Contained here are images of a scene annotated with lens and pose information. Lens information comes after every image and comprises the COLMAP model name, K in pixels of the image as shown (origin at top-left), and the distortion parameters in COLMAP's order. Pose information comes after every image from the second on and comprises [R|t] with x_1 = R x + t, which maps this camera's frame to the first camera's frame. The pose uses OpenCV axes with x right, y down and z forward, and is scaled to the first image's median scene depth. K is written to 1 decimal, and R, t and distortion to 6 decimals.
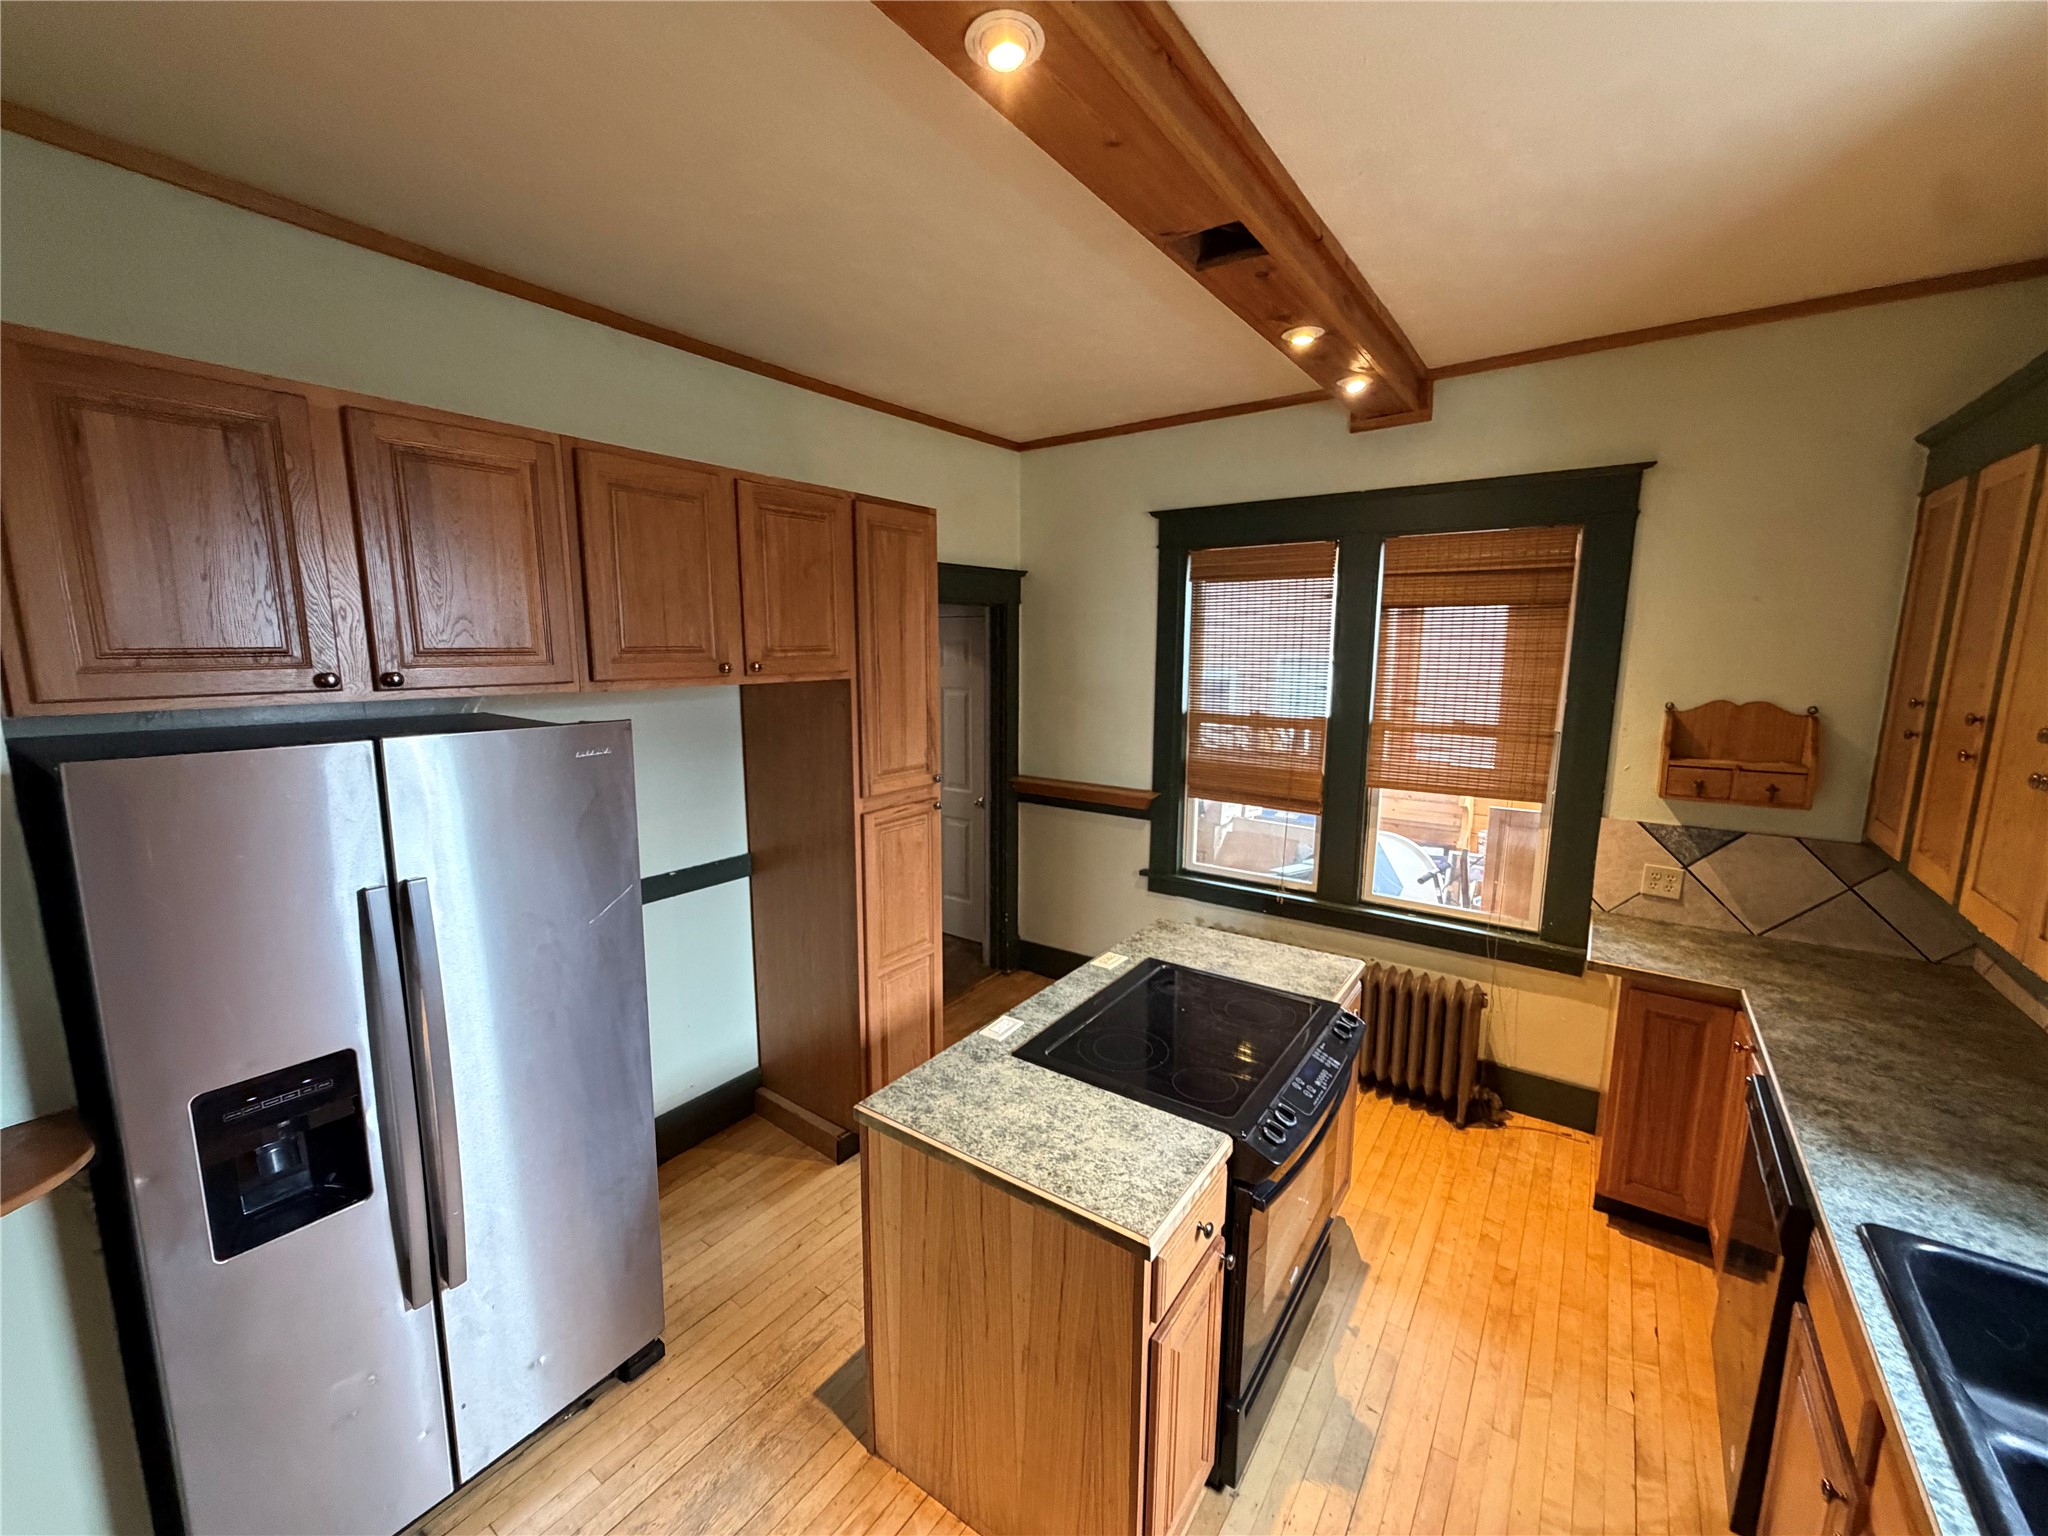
lens RADIAL K [[813.5, 0, 1023.1], [0, 813.5, 769.2], [0, 0, 1]] dist [-0.002164, 0.000194]
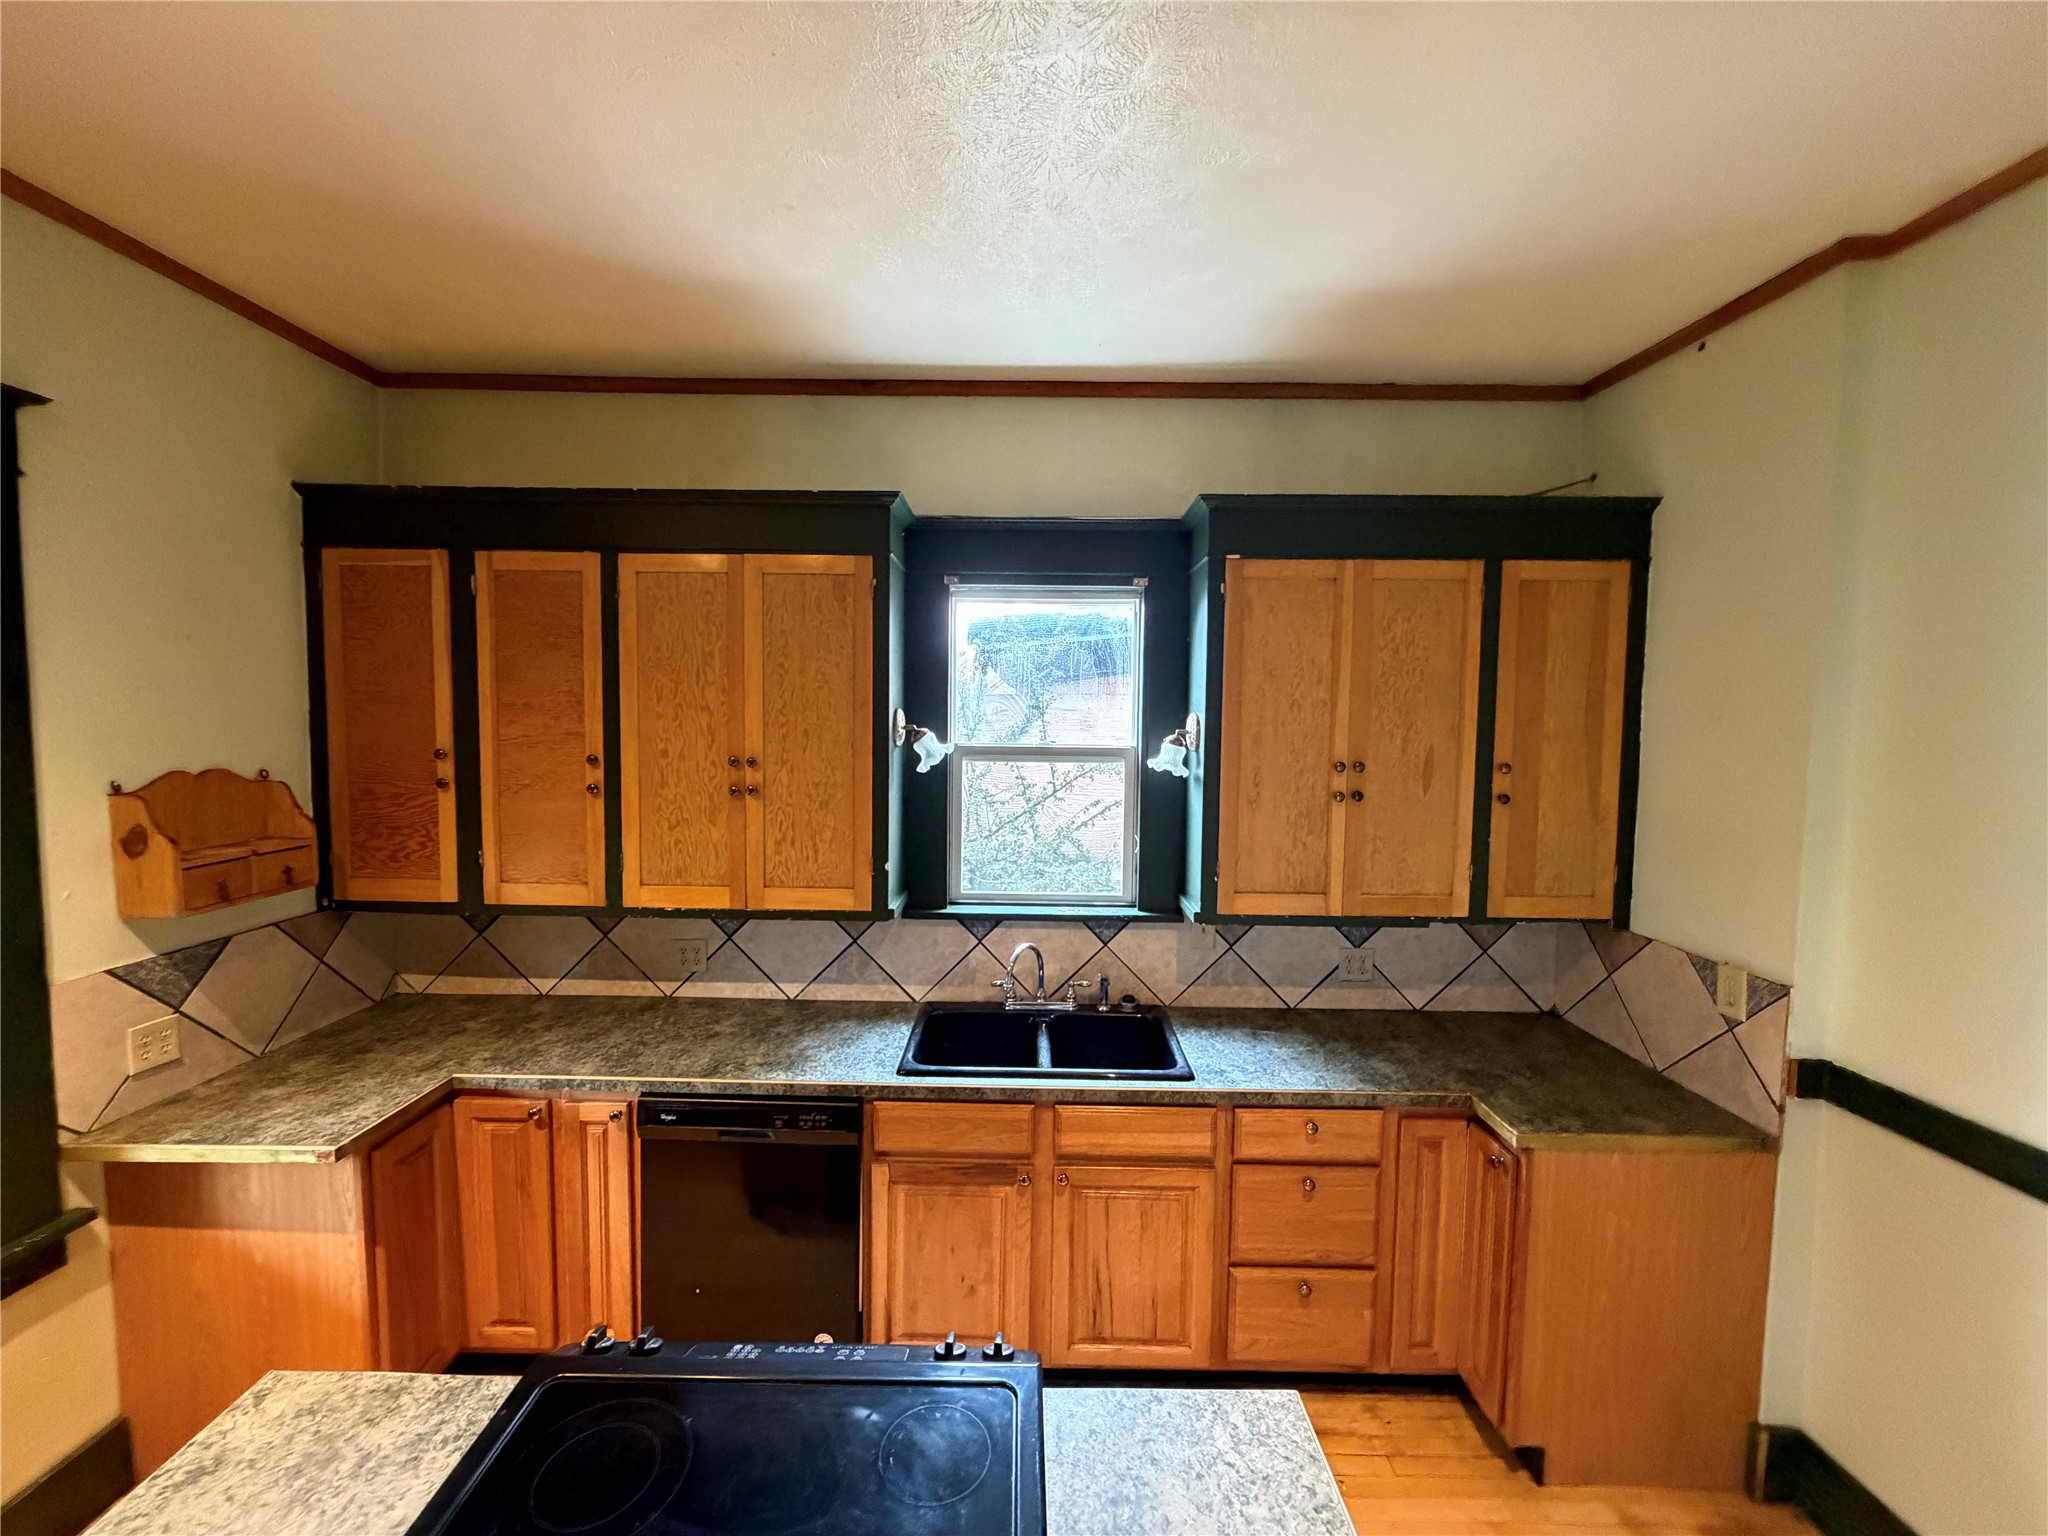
lens RADIAL K [[813.5, 0, 1025.6], [0, 813.5, 769.1], [0, 0, 1]] dist [-0.002164, 0.000194]
pose [[-0.578713, -0.064960, 0.812940, -0.186057], [0.113064, 0.980805, 0.158862, -0.128605], [-0.807656, 0.183850, -0.560260, 0.885563]]
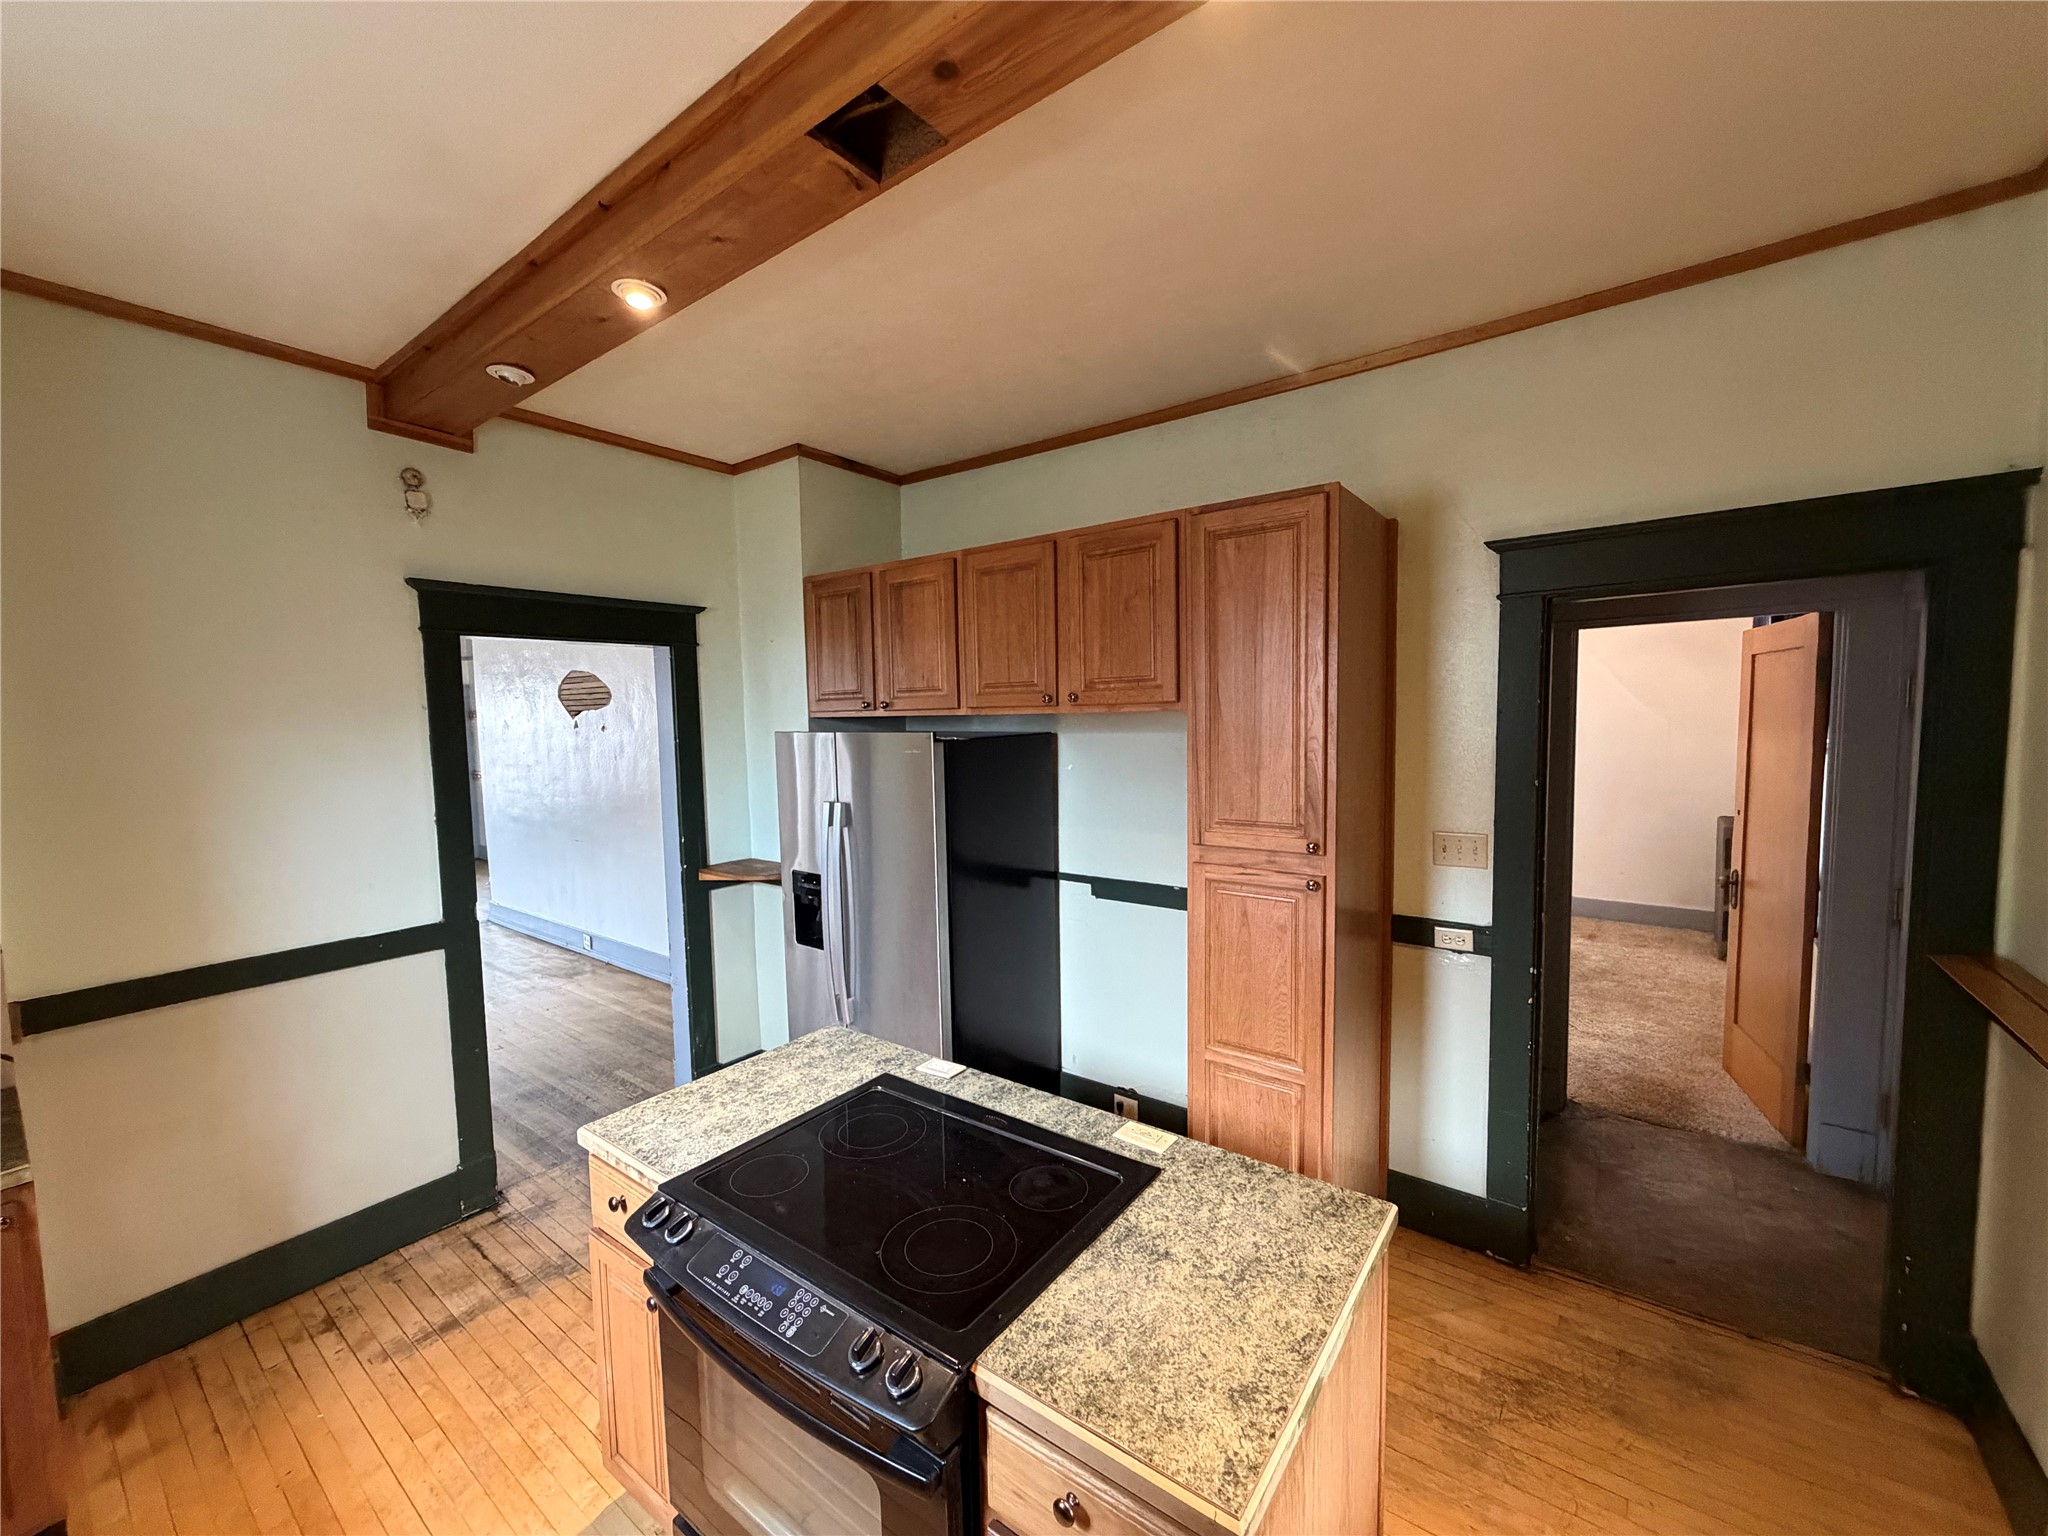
lens RADIAL K [[813.5, 0, 1020.2], [0, 813.5, 768.2], [0, 0, 1]] dist [-0.002164, 0.000194]
pose [[-0.023808, 0.067279, -0.997450, 0.771226], [-0.135885, 0.988256, 0.069902, -0.092730], [0.990439, 0.137202, -0.014386, 0.906932]]
